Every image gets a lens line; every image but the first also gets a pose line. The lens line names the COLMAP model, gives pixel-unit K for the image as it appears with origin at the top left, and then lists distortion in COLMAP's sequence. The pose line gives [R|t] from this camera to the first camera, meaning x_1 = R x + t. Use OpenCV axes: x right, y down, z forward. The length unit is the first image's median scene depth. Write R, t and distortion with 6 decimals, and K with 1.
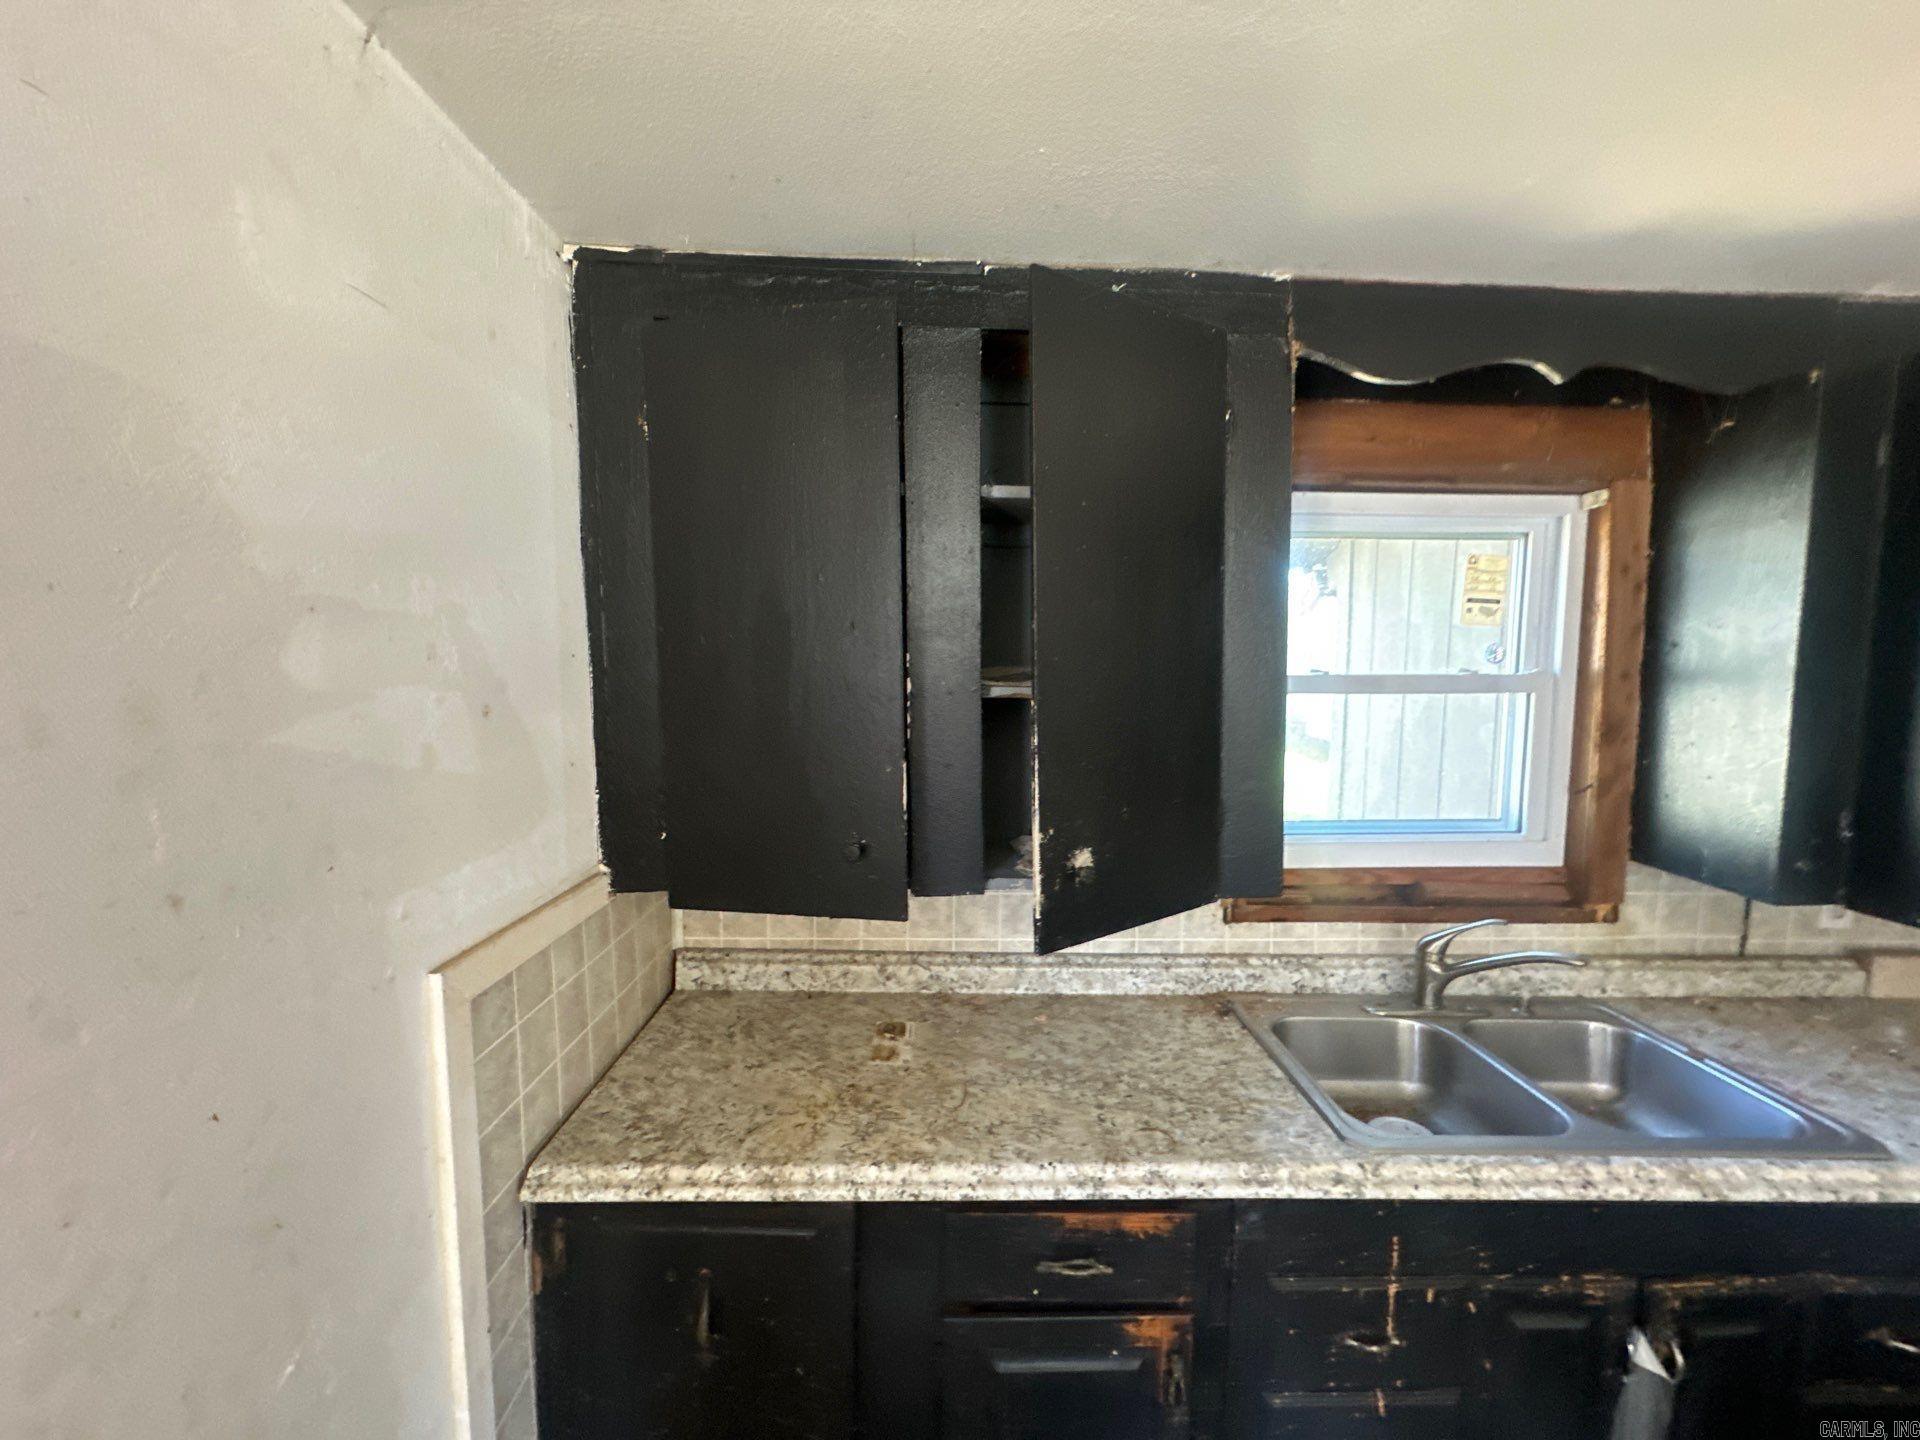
lens RADIAL K [[770.0, 0, 962.7], [0, 770.0, 718.6], [0, 0, 1]] dist [-0.001676, -0.000092]
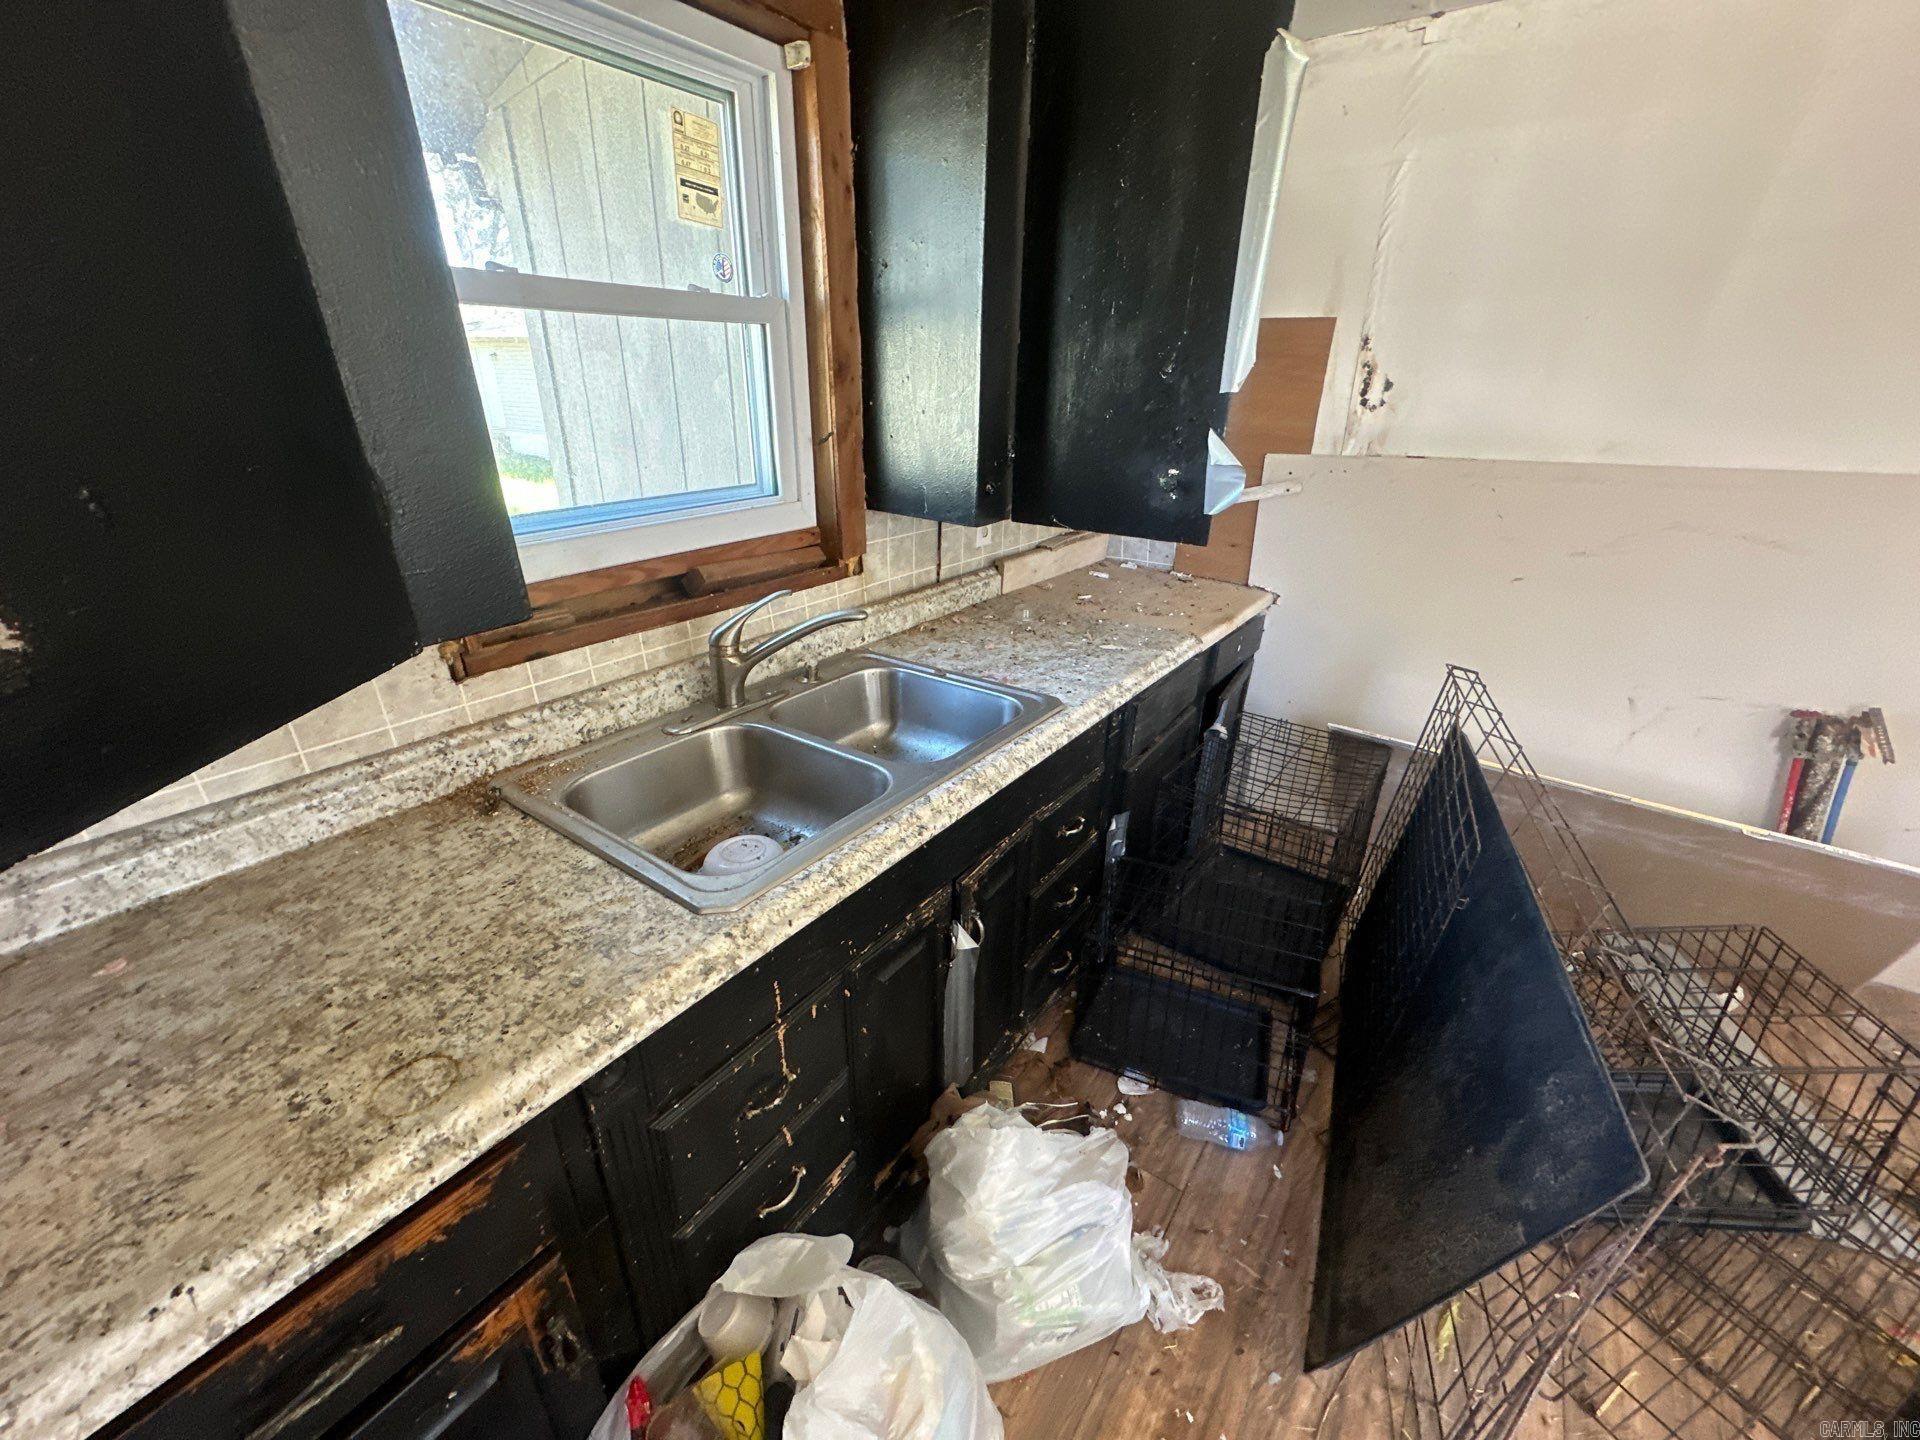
lens RADIAL K [[770.0, 0, 962.7], [0, 770.0, 718.6], [0, 0, 1]] dist [-0.001676, -0.000092]
pose [[0.599258, -0.323834, 0.732134, 0.109947], [0.049493, 0.927770, 0.369856, 0.073224], [-0.799024, -0.185403, 0.572002, 0.273931]]
